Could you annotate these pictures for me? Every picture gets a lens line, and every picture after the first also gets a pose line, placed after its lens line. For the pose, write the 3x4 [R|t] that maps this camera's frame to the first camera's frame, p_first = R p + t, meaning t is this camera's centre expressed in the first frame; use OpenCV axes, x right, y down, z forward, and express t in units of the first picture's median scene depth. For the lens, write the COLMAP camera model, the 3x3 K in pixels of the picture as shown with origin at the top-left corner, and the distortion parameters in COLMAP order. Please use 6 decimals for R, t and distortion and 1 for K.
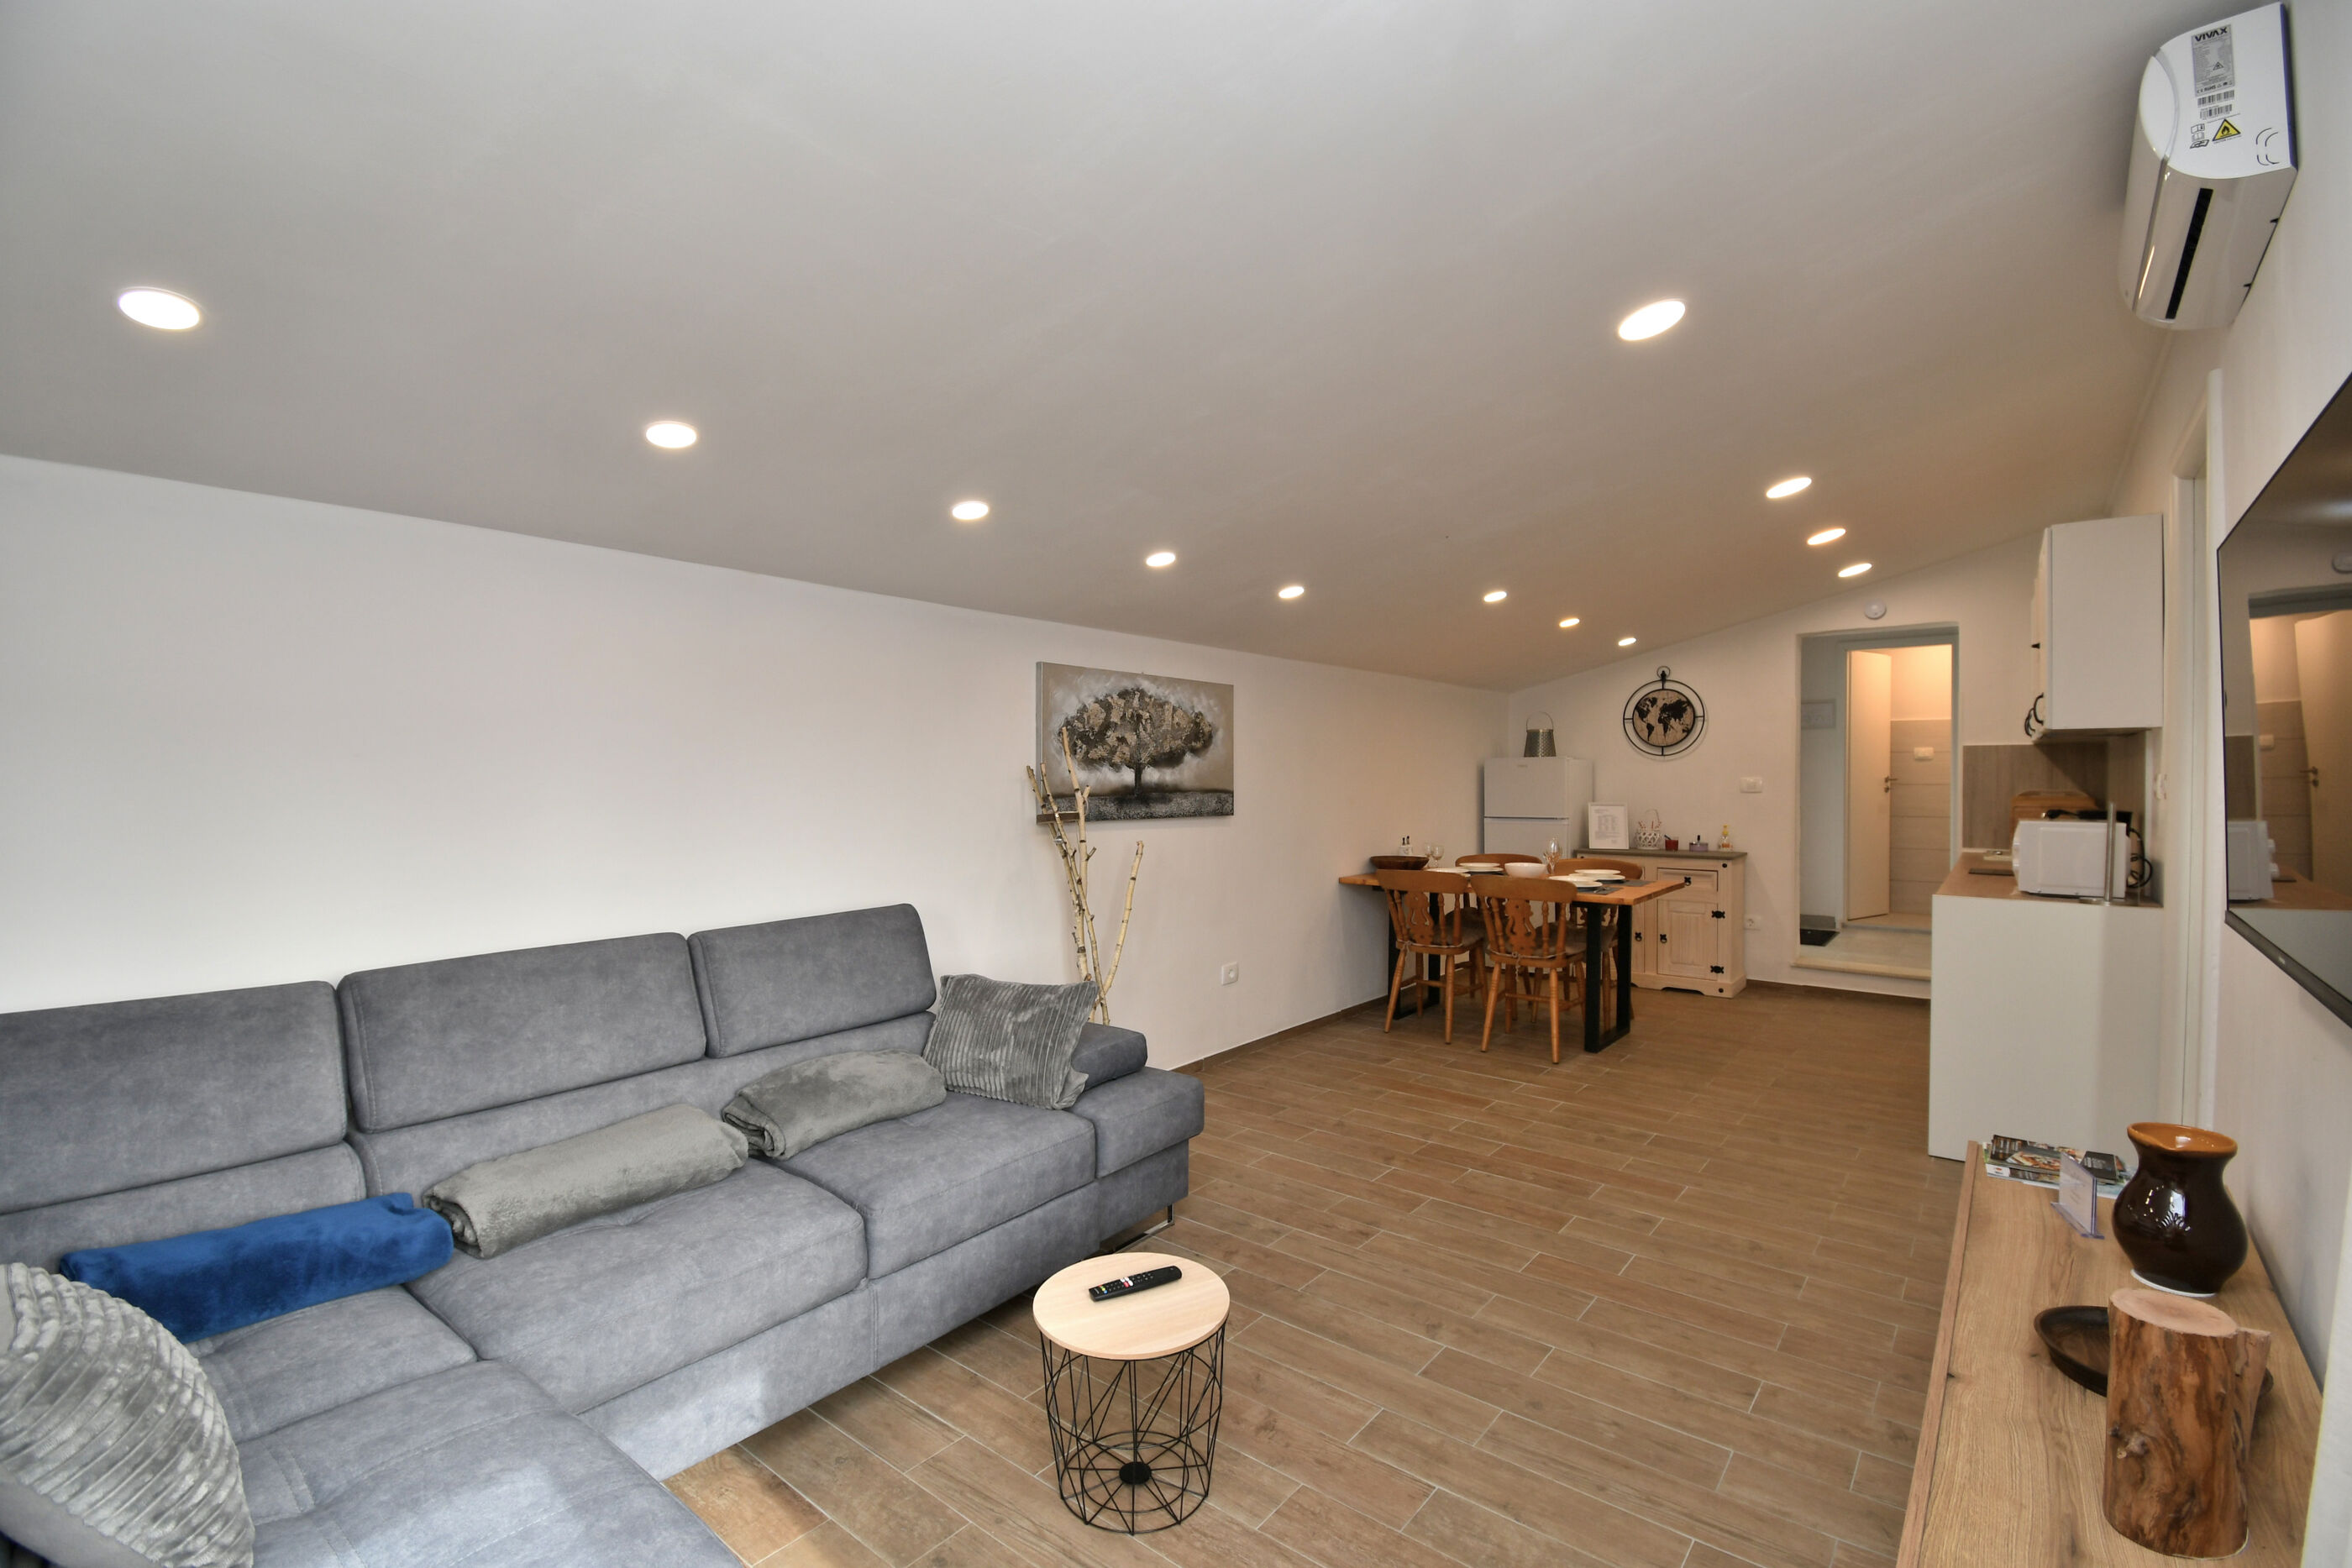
lens RADIAL K [[1027.3, 0, 1177.4], [0, 1027.3, 788.2], [0, 0, 1]] dist [0.022184, -0.026956]
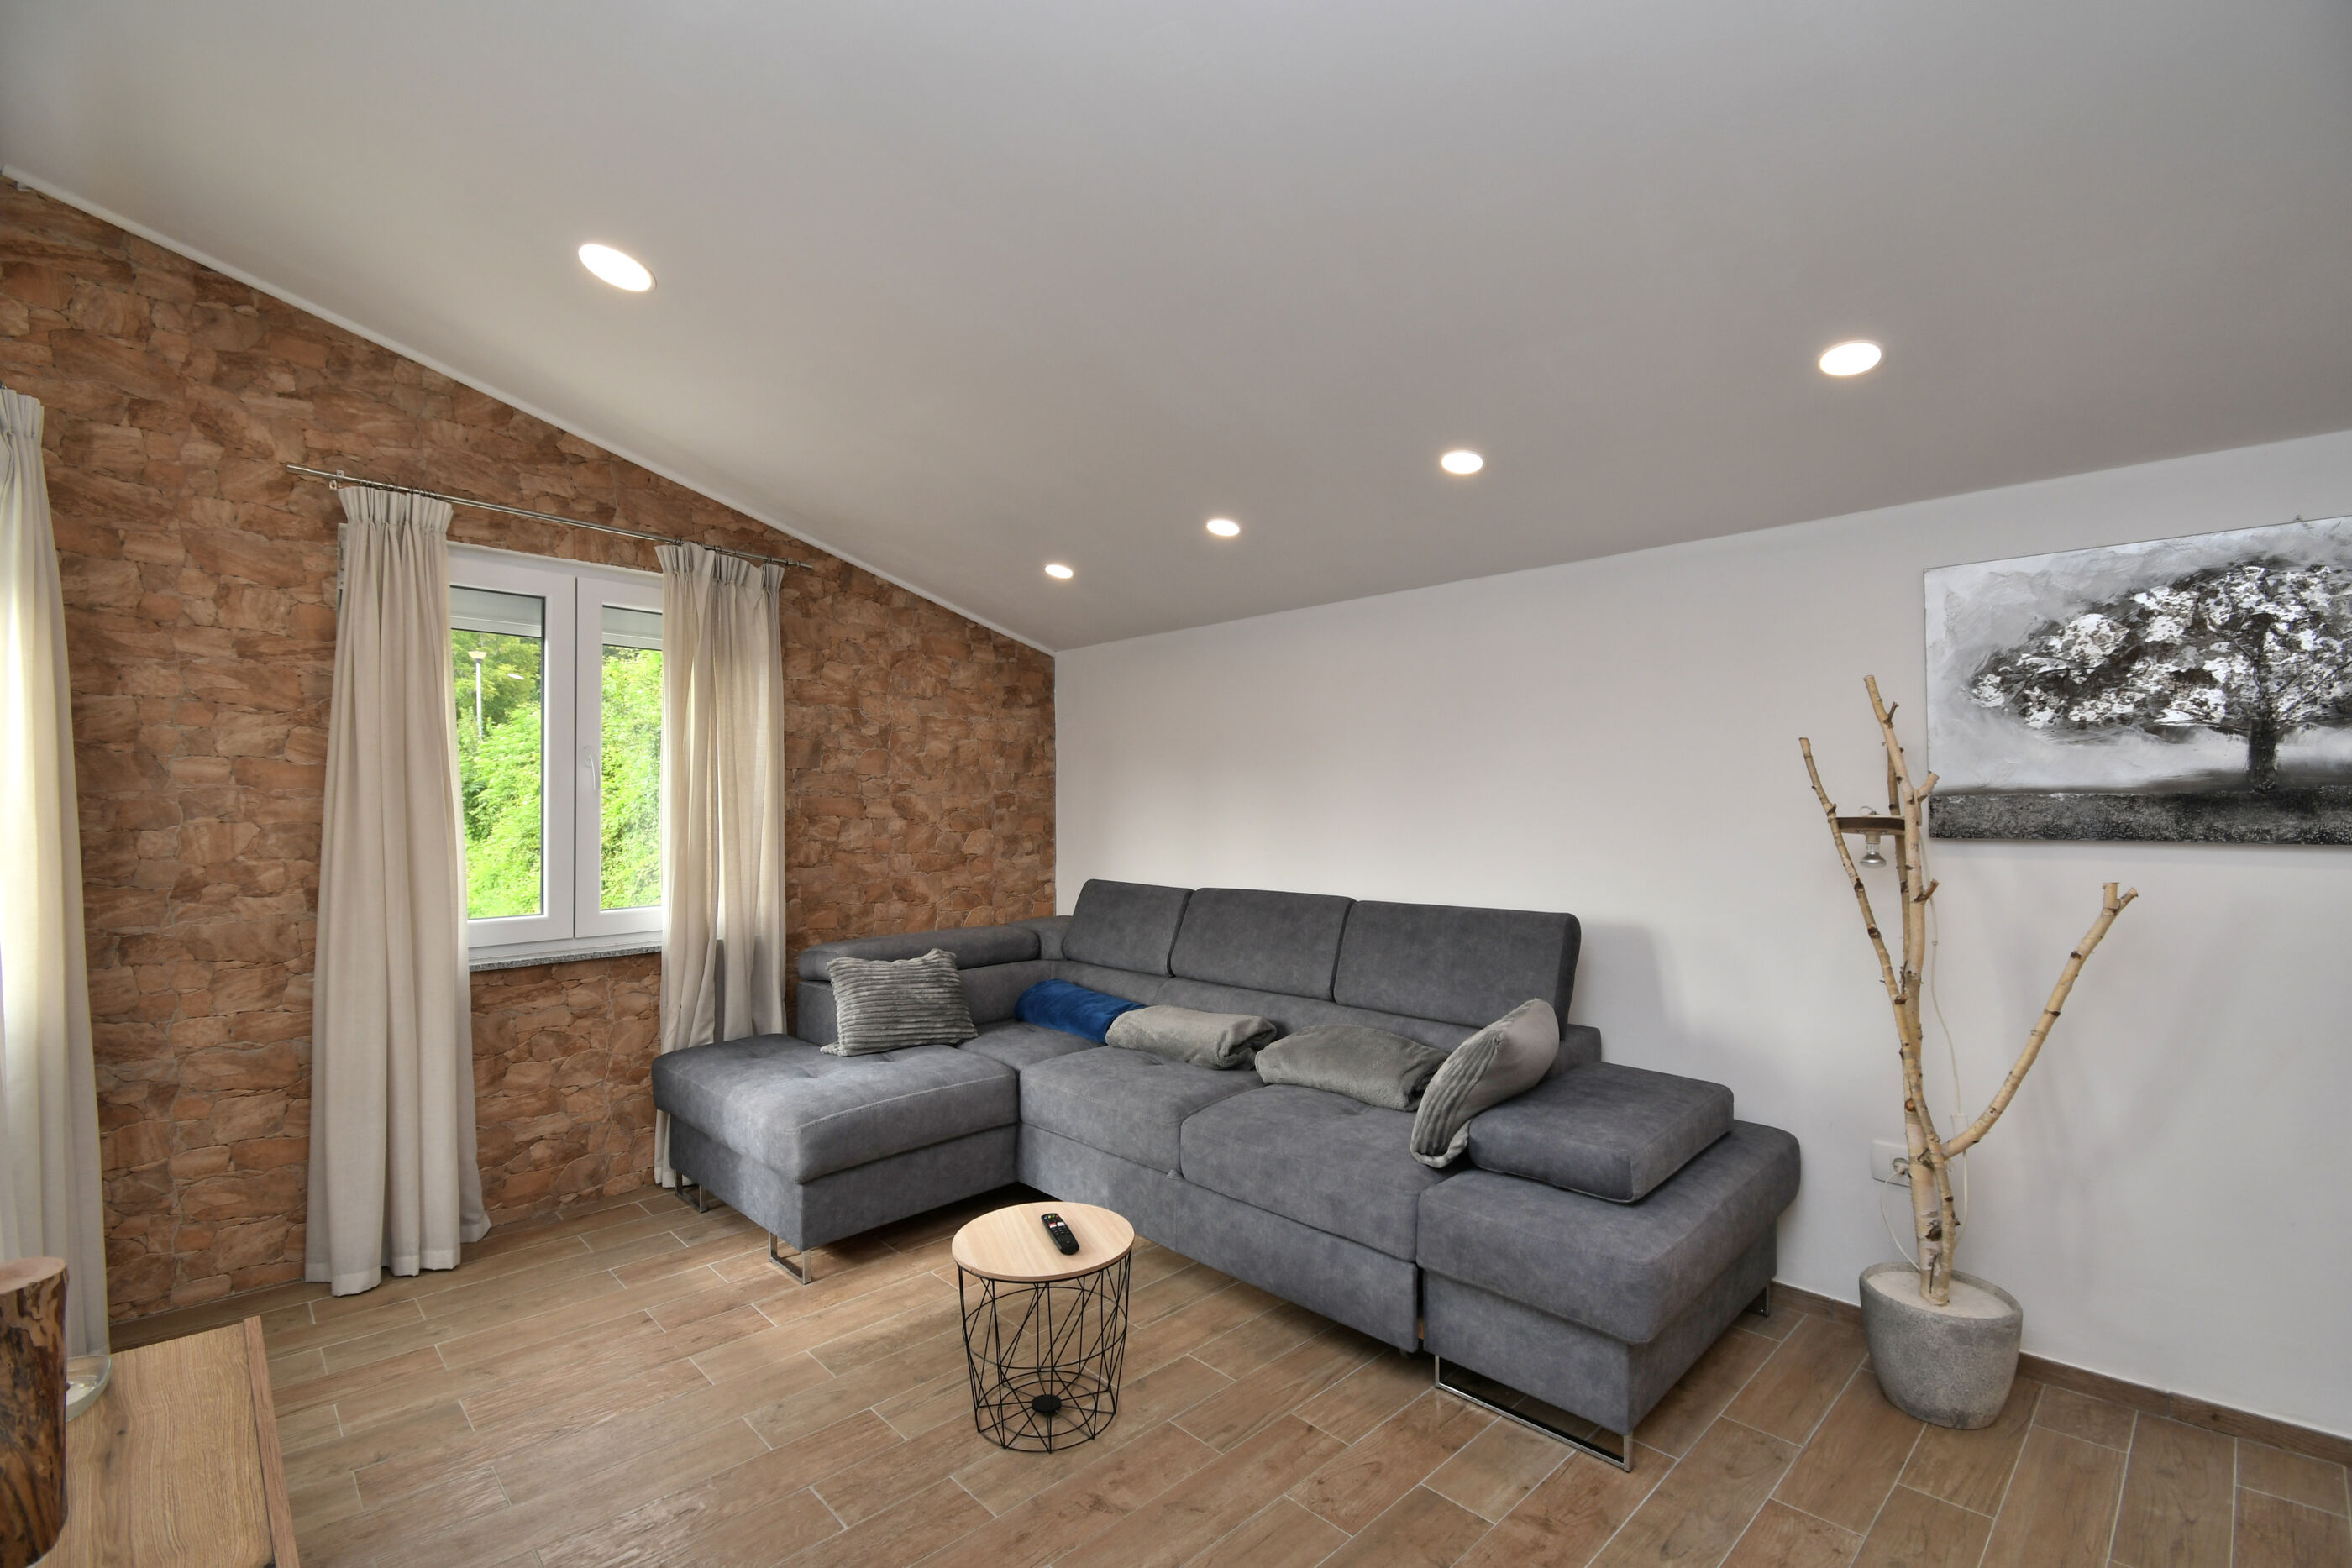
lens RADIAL K [[1030.6, 0, 1179.2], [0, 1030.6, 786.6], [0, 0, 1]] dist [0.021327, -0.027770]
pose [[-0.118730, -0.014704, -0.992818, 0.472681], [-0.008985, 0.999865, -0.013734, 0.015385], [0.992886, 0.007289, -0.118846, 0.581874]]
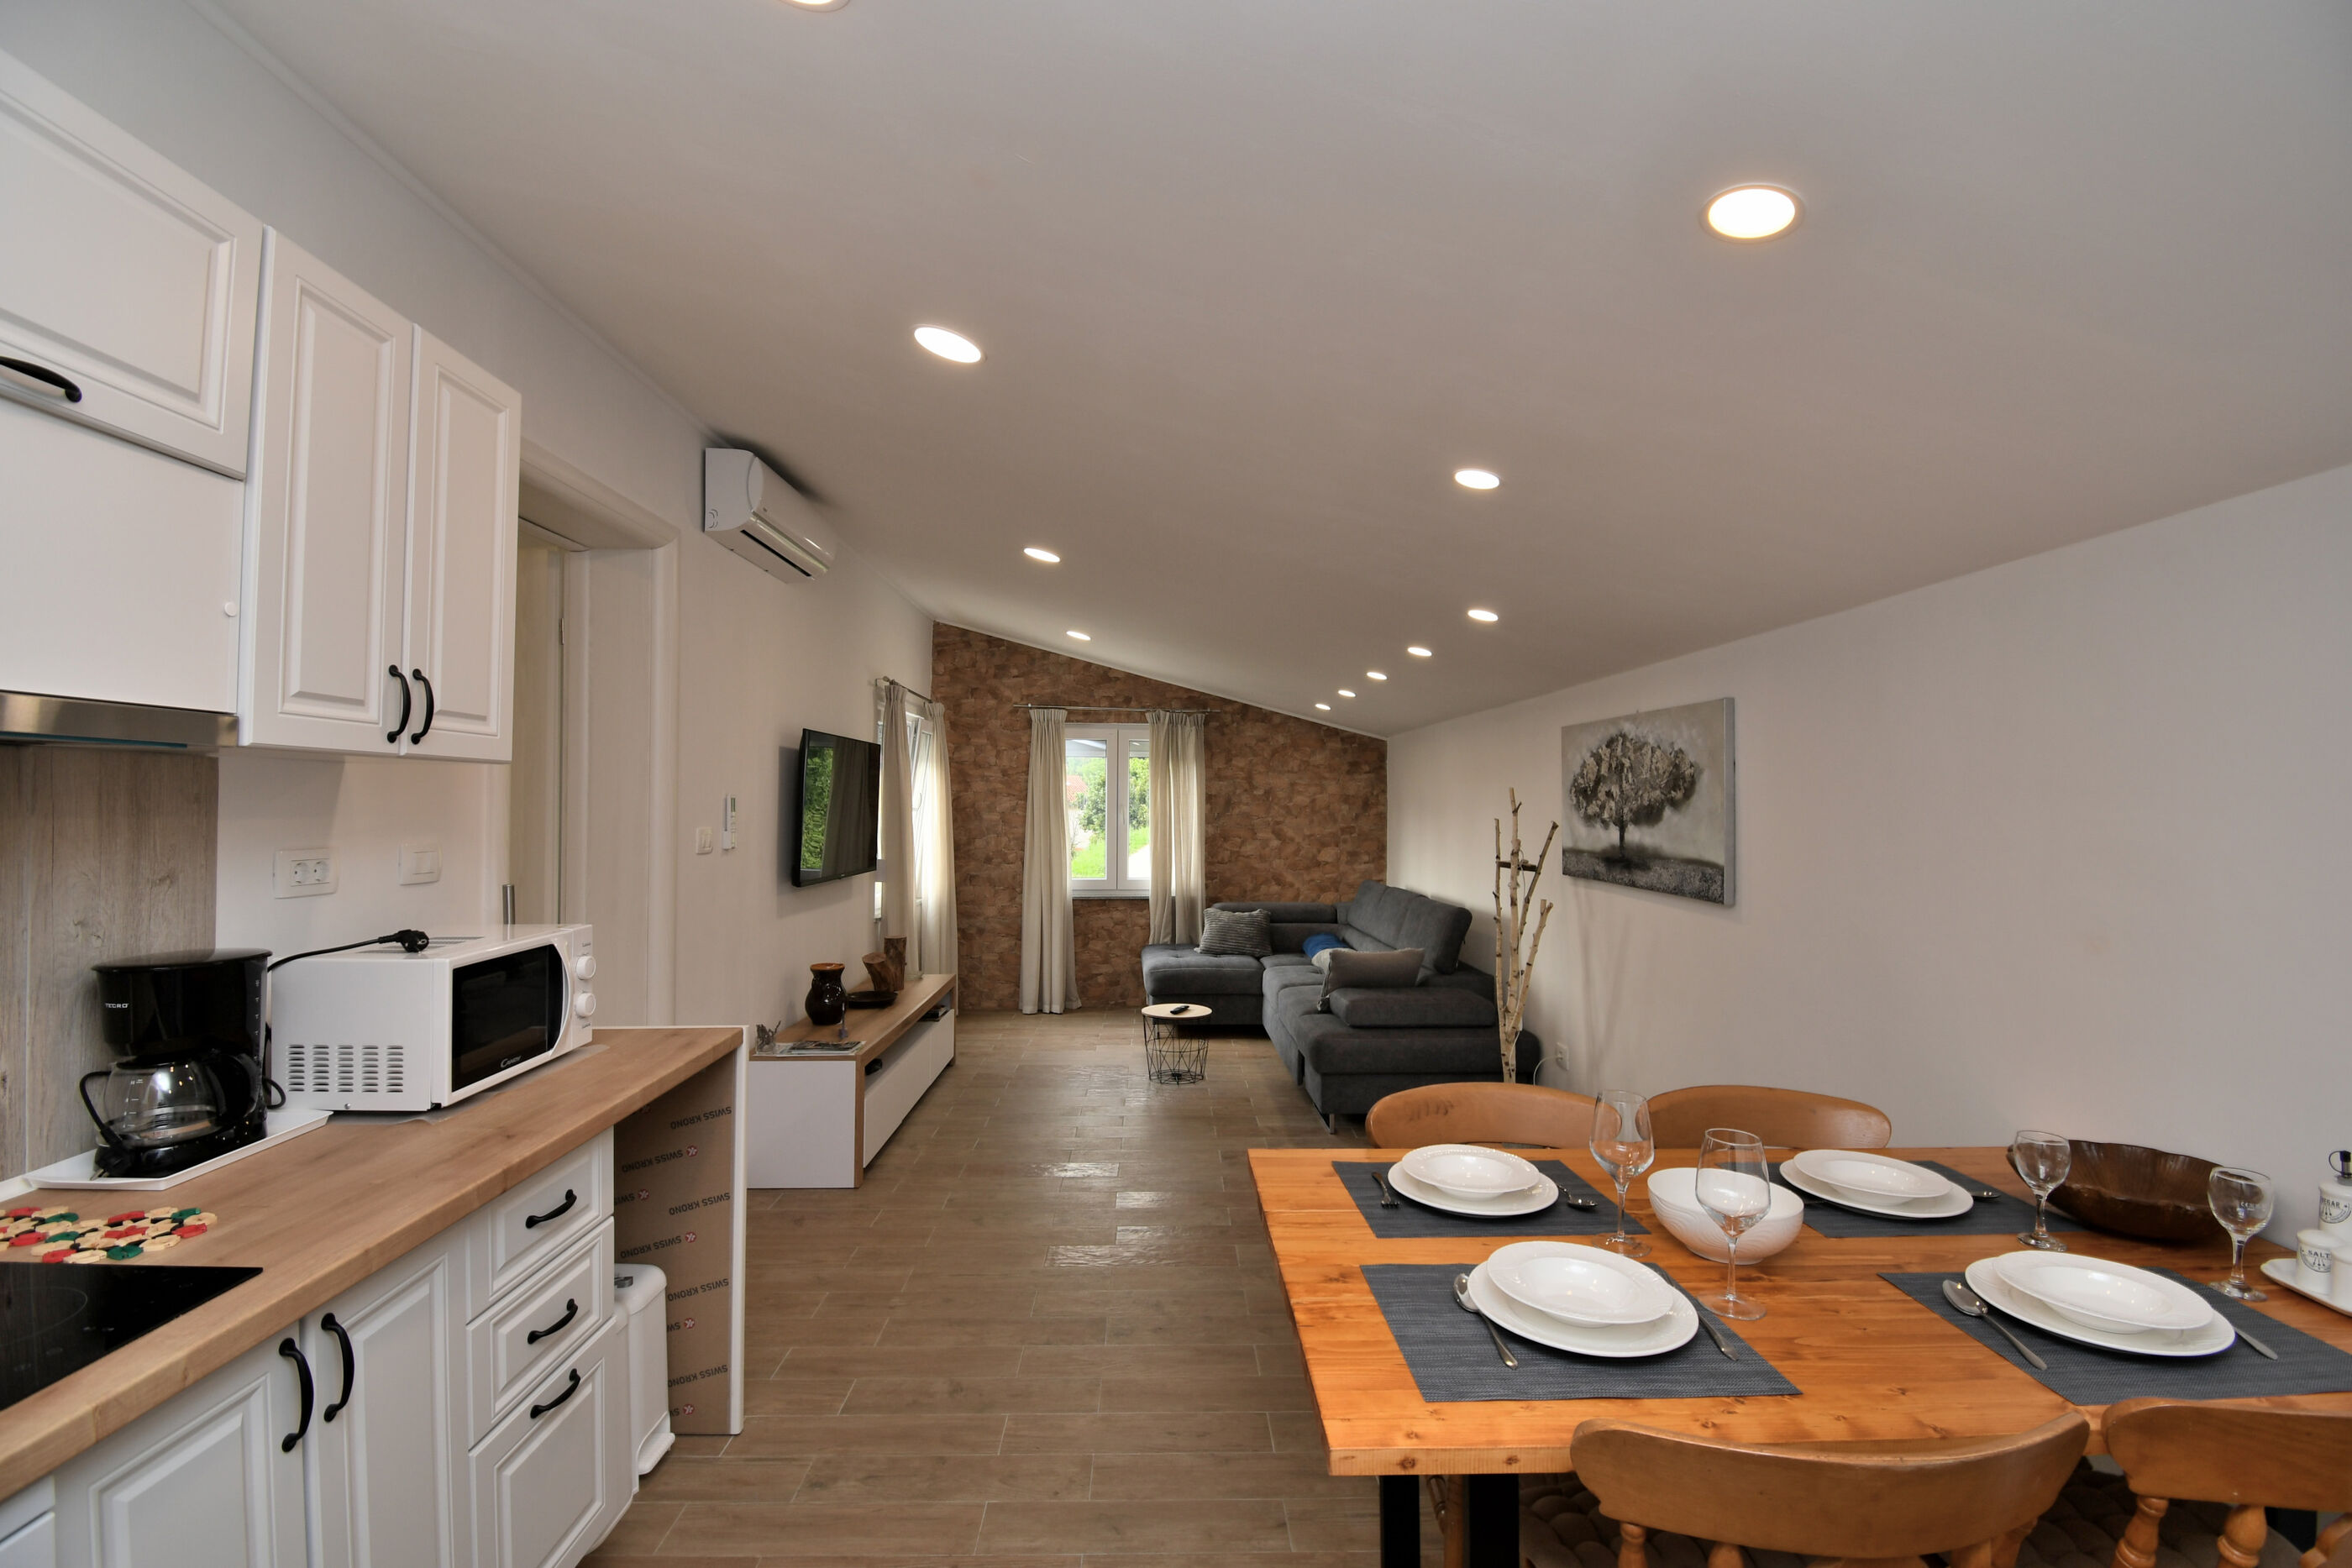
lens RADIAL K [[1027.3, 0, 1177.4], [0, 1027.3, 788.2], [0, 0, 1]] dist [0.022184, -0.026956]
pose [[-0.760833, -0.014973, -0.648775, 0.808494], [-0.014837, 0.999874, -0.005675, -0.040829], [0.648778, 0.005308, -0.760959, 1.427081]]
